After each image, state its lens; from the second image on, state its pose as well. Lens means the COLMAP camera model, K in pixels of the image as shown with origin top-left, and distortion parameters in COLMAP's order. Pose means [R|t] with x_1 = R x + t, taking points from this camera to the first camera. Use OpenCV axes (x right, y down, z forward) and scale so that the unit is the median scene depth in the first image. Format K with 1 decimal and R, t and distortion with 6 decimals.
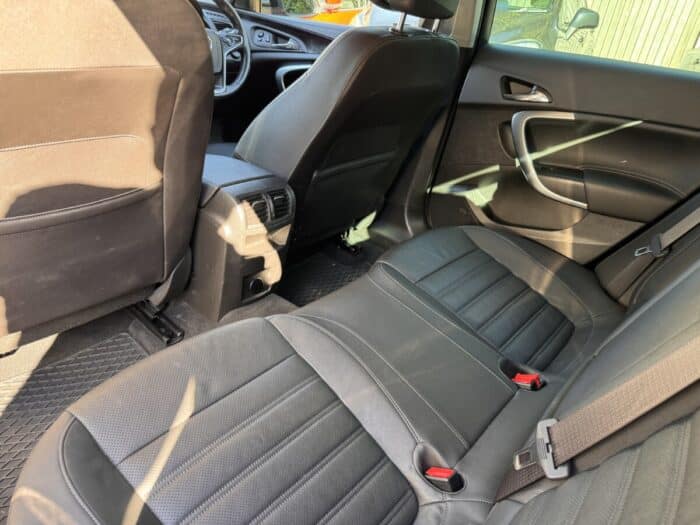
lens RADIAL K [[492.4, 0, 350.0], [0, 492.4, 262.5], [0, 0, 1]] dist [0.066796, -0.083699]
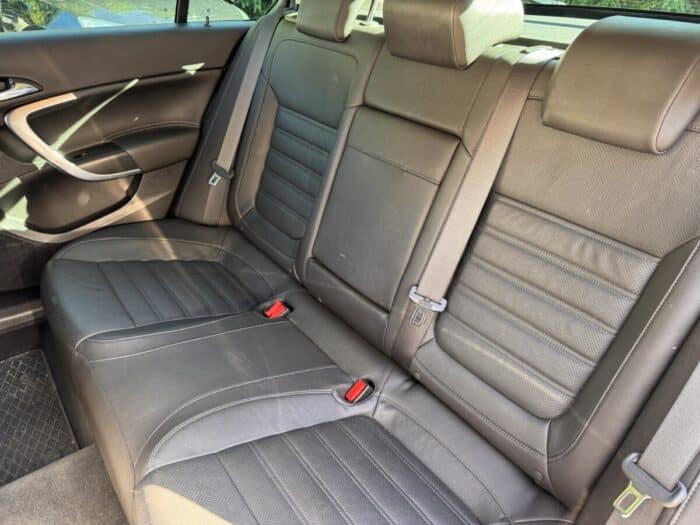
lens RADIAL K [[492.4, 0, 350.0], [0, 492.4, 262.5], [0, 0, 1]] dist [0.066796, -0.083699]
pose [[0.232541, -0.598259, 0.766819, -0.344443], [0.463771, 0.761231, 0.453259, -0.238267], [-0.854893, 0.250226, 0.454473, 0.199922]]
